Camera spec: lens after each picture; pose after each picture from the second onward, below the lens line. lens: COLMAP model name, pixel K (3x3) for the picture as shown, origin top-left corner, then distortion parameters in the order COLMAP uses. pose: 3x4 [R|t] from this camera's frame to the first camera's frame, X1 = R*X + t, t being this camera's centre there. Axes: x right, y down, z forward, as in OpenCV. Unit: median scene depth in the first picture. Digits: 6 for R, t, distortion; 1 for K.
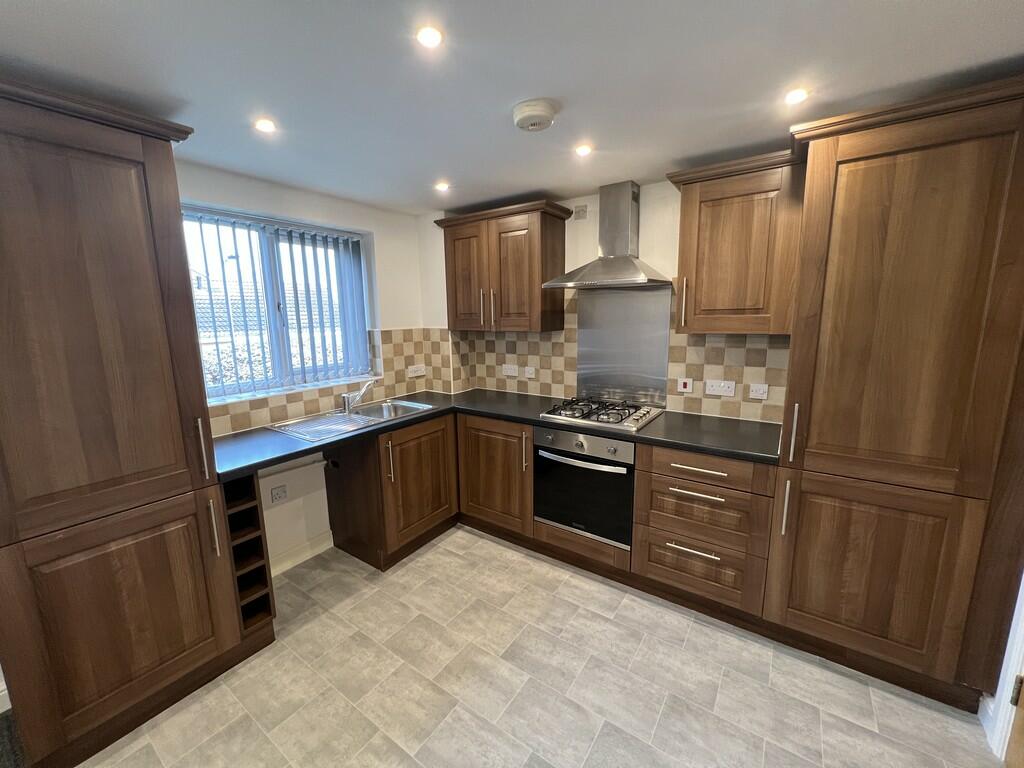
lens RADIAL K [[408.7, 0, 512.5], [0, 408.7, 382.2], [0, 0, 1]] dist [-0.001298, -0.000583]
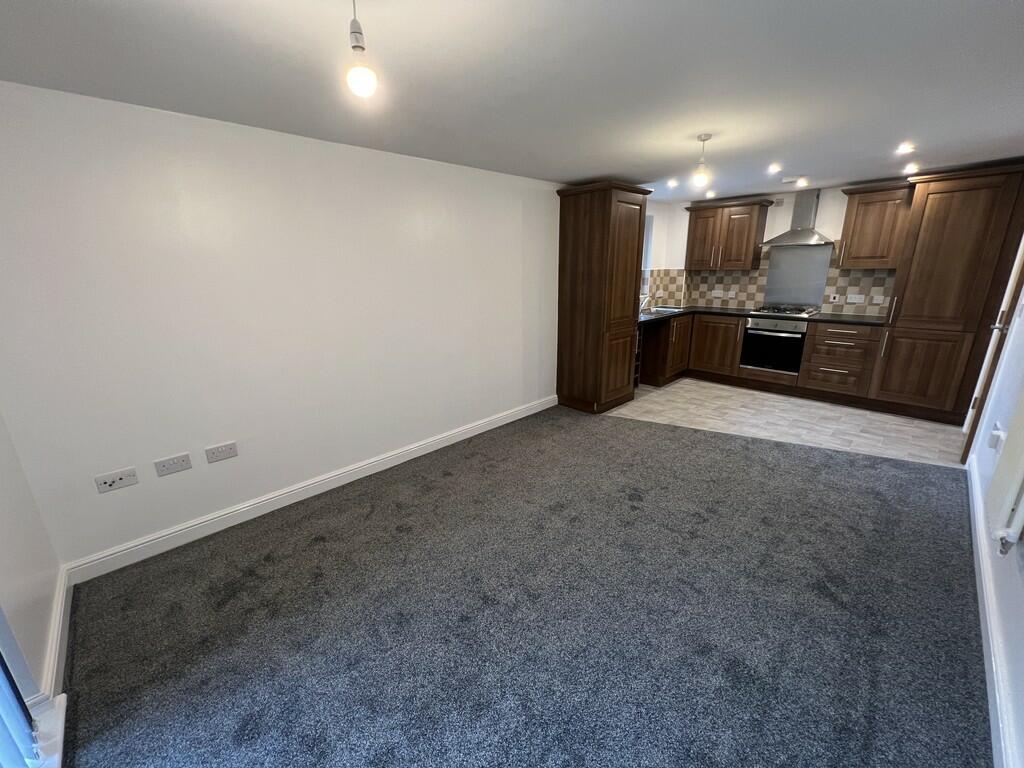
lens RADIAL K [[408.7, 0, 510.6], [0, 408.7, 384.2], [0, 0, 1]] dist [-0.001298, -0.000583]
pose [[0.981035, 0.051752, -0.186792, -0.780476], [-0.029684, 0.992443, 0.119063, 0.256627], [0.191542, -0.111260, 0.975158, -1.359836]]
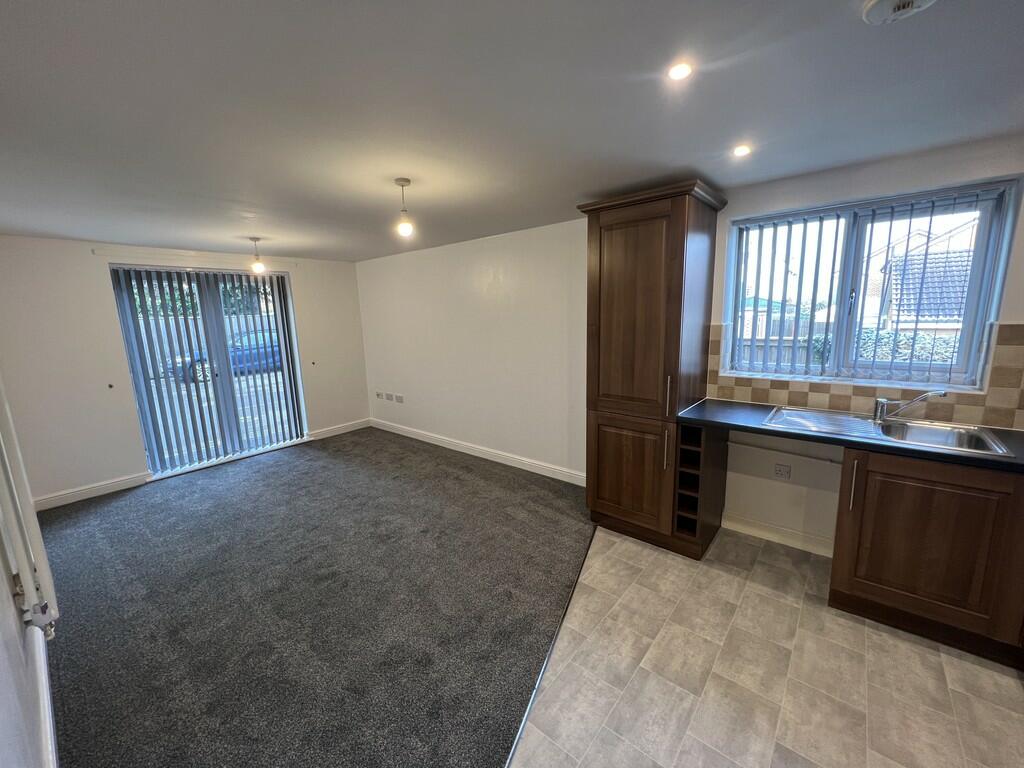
lens RADIAL K [[408.7, 0, 509.4], [0, 408.7, 380.5], [0, 0, 1]] dist [-0.001298, -0.000583]
pose [[-0.096734, 0.183960, -0.978162, 0.577618], [-0.135836, 0.971136, 0.196072, -0.082727], [0.985997, 0.151837, -0.068954, 0.377106]]
